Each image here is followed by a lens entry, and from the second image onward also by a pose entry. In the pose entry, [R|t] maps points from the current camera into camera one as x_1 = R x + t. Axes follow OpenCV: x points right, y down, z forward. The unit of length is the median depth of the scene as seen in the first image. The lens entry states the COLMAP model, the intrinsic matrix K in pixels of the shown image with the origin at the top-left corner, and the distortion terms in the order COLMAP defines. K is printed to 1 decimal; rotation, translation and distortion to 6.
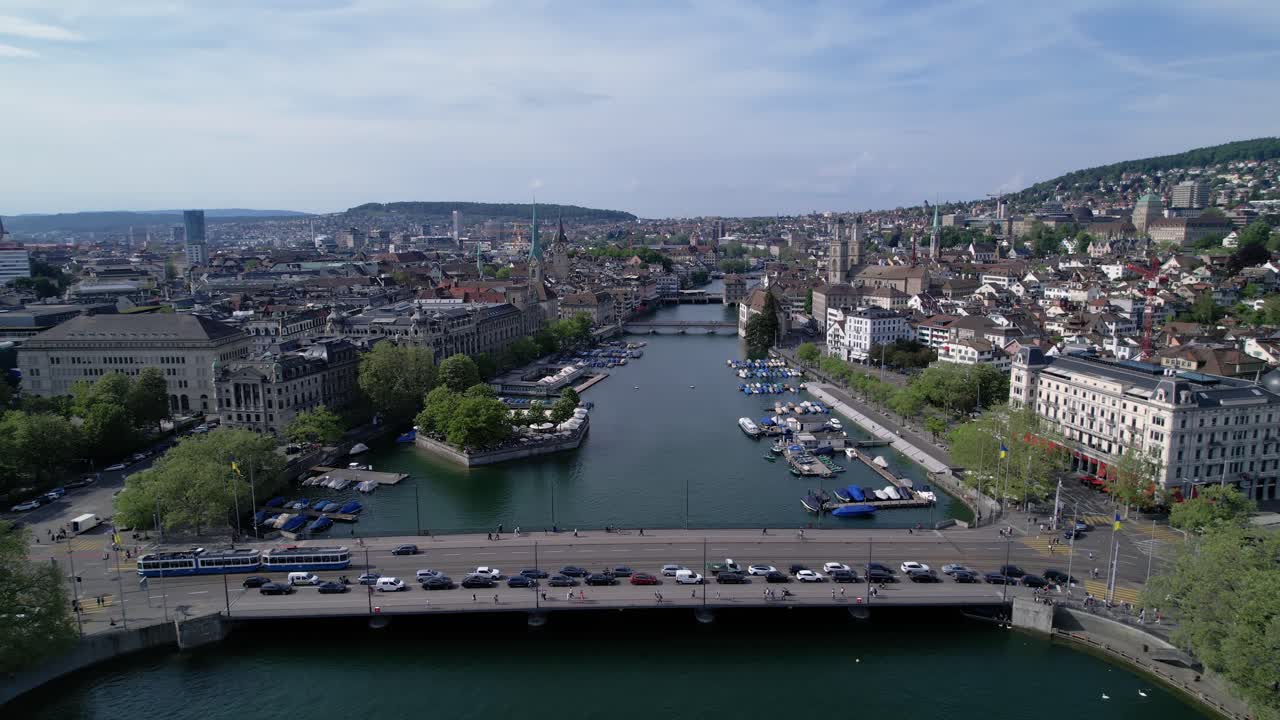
lens RADIAL K [[812.8, 0, 640.0], [0, 812.8, 360.0], [0, 0, 1]] dist [-0.084507, 0.079510]
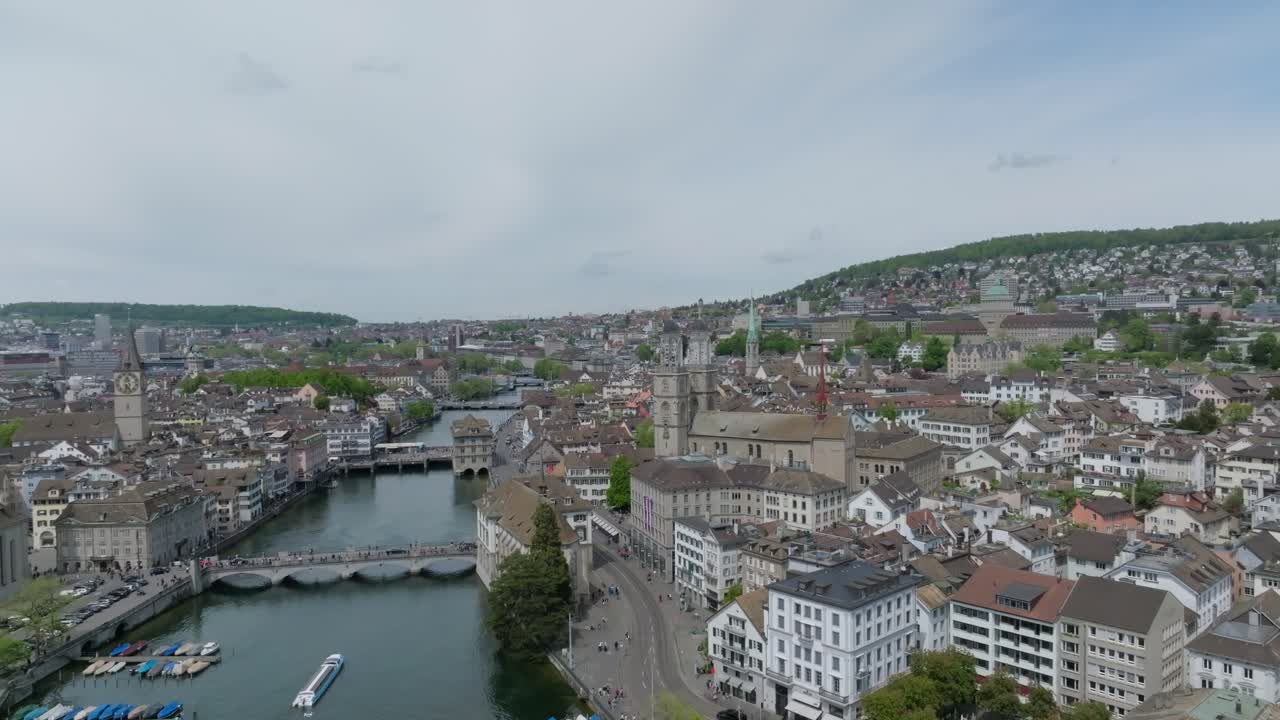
lens RADIAL K [[899.5, 0, 640.0], [0, 899.5, 360.0], [0, 0, 1]] dist [0.004250, 0.002771]
pose [[0.957710, -0.019206, 0.287094, 0.071932], [0.056249, 0.991016, -0.121344, -0.092803], [-0.282184, 0.132361, 0.950186, 0.516329]]
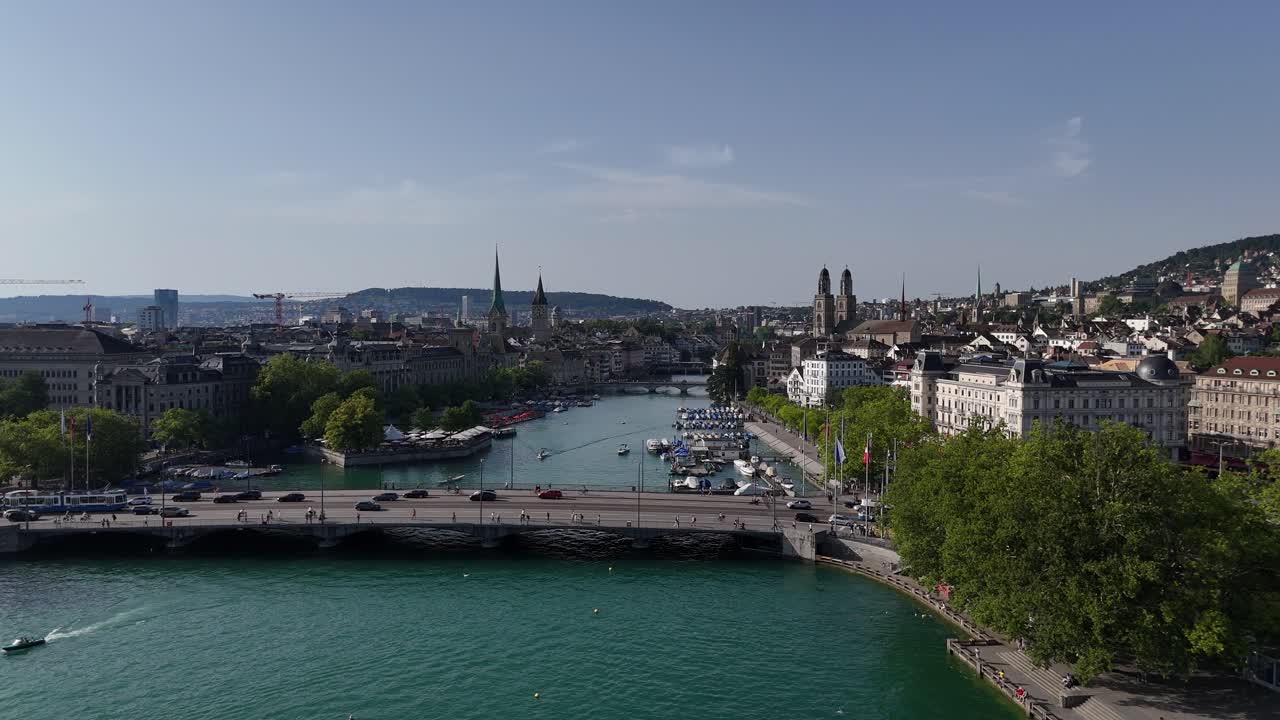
lens RADIAL K [[934.9, 0, 640.0], [0, 934.9, 360.0], [0, 0, 1]] dist [0.091859, -0.104786]
pose [[0.998790, 0.010727, -0.047994, 0.098491], [-0.016571, 0.992260, -0.123068, 0.068334], [0.046302, 0.123714, 0.991237, -0.067573]]
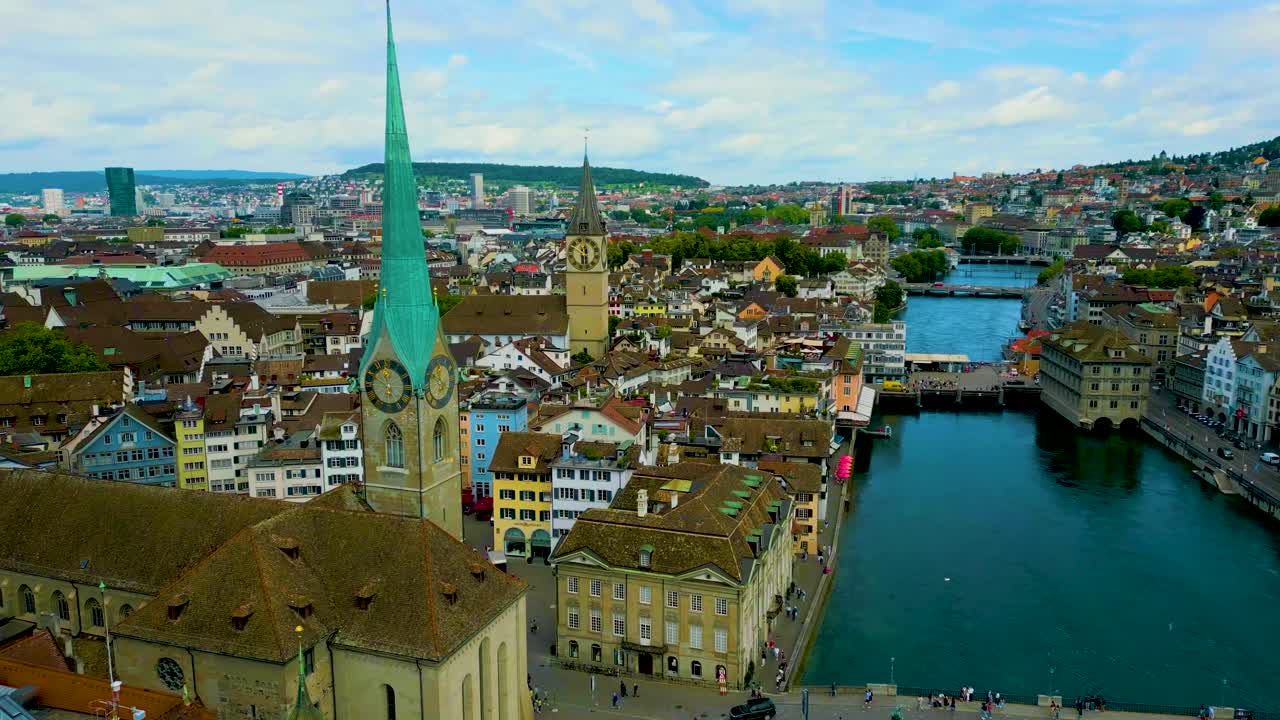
lens RADIAL K [[934.9, 0, 640.0], [0, 934.9, 360.0], [0, 0, 1]] dist [0.091859, -0.104786]
pose [[0.997693, 0.013004, -0.066634, -0.074184], [-0.012354, 0.999872, 0.010156, -0.142237], [0.066757, -0.009309, 0.997726, 0.889013]]
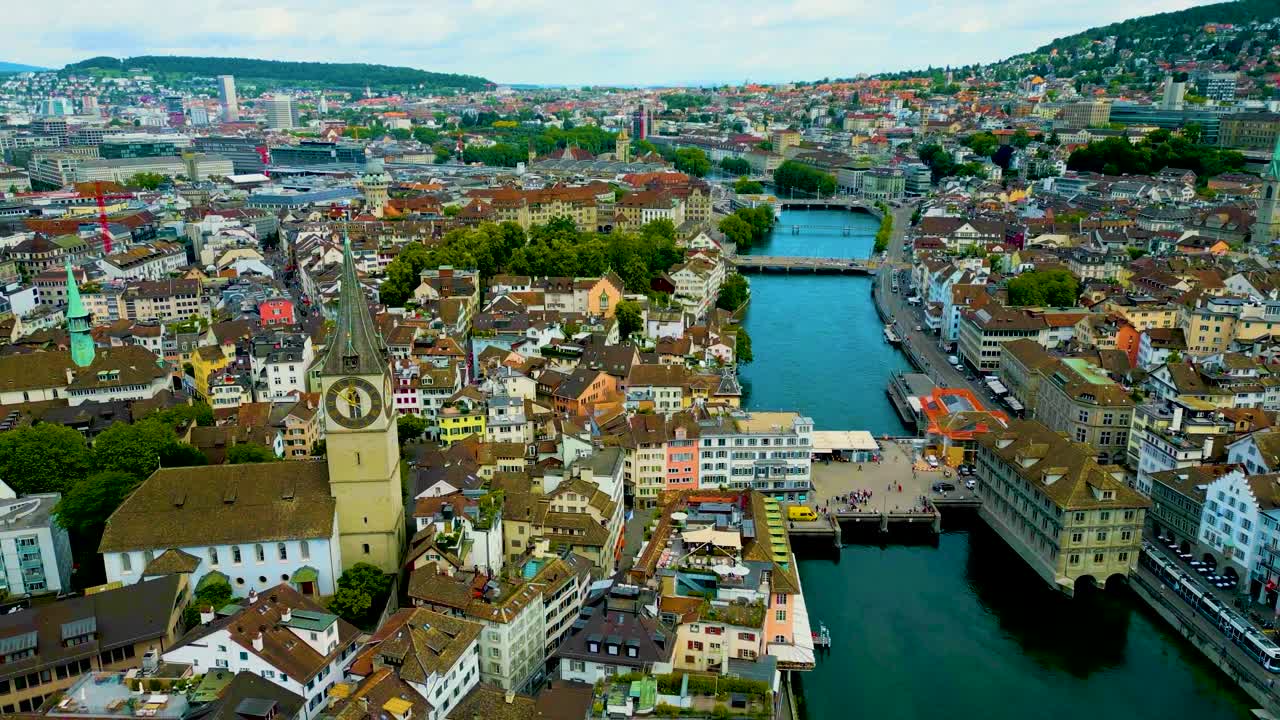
lens RADIAL K [[934.9, 0, 640.0], [0, 934.9, 360.0], [0, 0, 1]] dist [0.091859, -0.104786]
pose [[0.988428, -0.037725, 0.146925, -0.092859], [0.020332, 0.992790, 0.118131, -0.258362], [-0.150322, -0.113777, 0.982068, 1.098516]]
